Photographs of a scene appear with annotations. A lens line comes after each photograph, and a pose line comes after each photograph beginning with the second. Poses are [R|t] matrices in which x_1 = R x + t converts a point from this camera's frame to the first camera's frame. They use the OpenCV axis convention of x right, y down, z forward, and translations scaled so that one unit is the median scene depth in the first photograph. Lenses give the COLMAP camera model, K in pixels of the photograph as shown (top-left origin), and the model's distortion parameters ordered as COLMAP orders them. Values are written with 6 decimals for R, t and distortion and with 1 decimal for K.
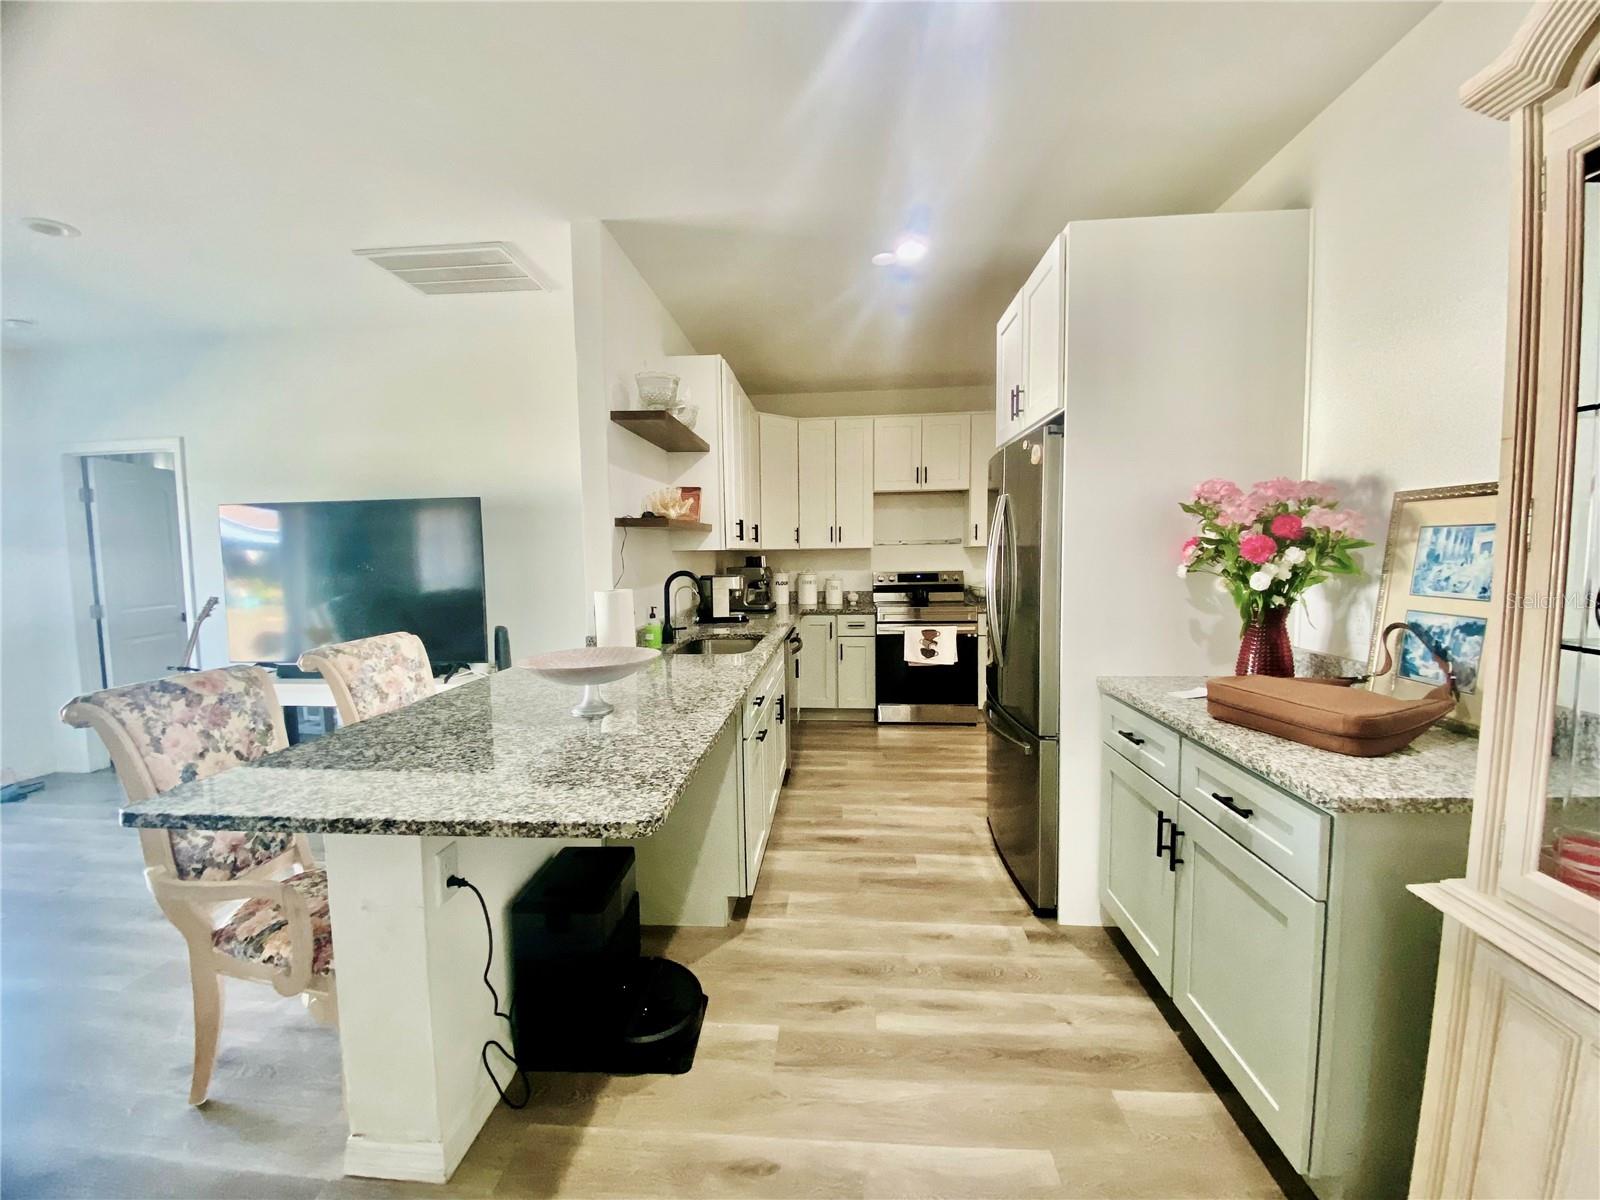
lens RADIAL K [[662.7, 0, 800.0], [0, 662.7, 600.0], [0, 0, 1]] dist [0.031421, -0.020983]
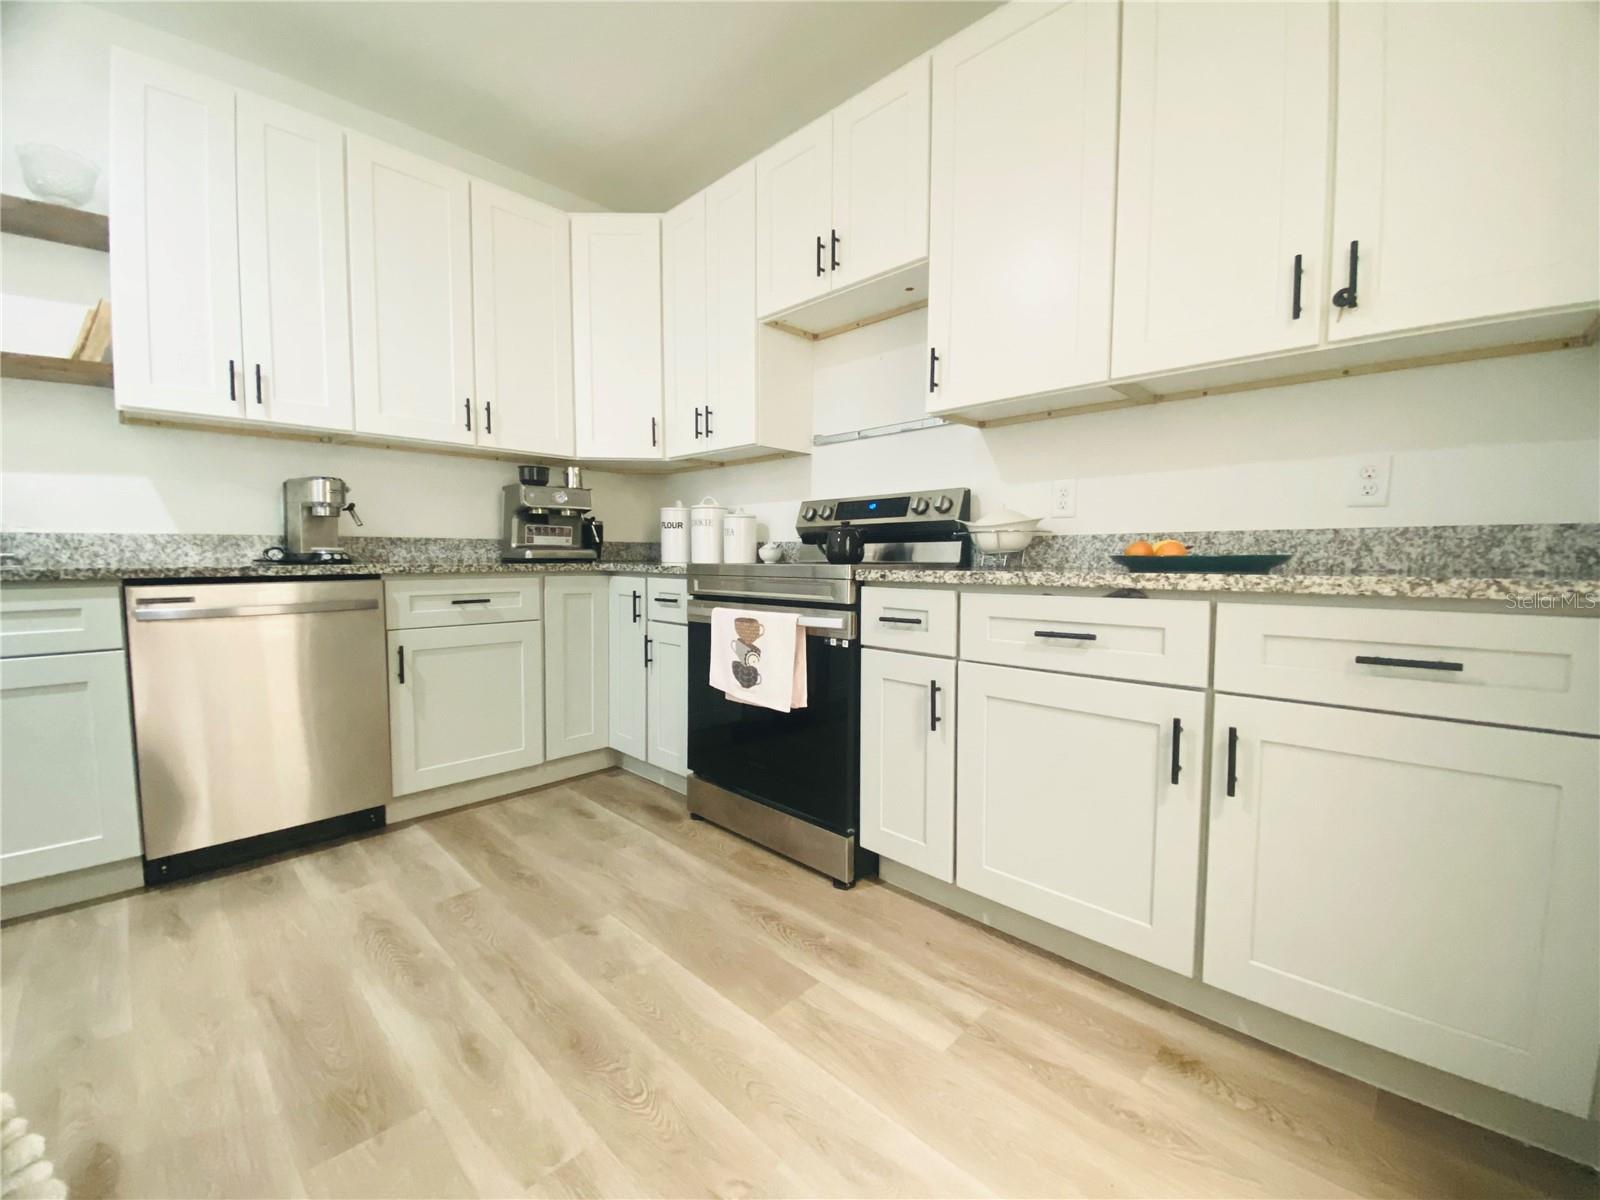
lens RADIAL K [[662.7, 0, 800.0], [0, 662.7, 600.0], [0, 0, 1]] dist [0.031421, -0.020983]
pose [[0.773907, 0.062053, -0.630252, 0.453988], [-0.062797, 0.997803, 0.021130, 0.021791], [0.630178, 0.023225, 0.776103, 0.667943]]
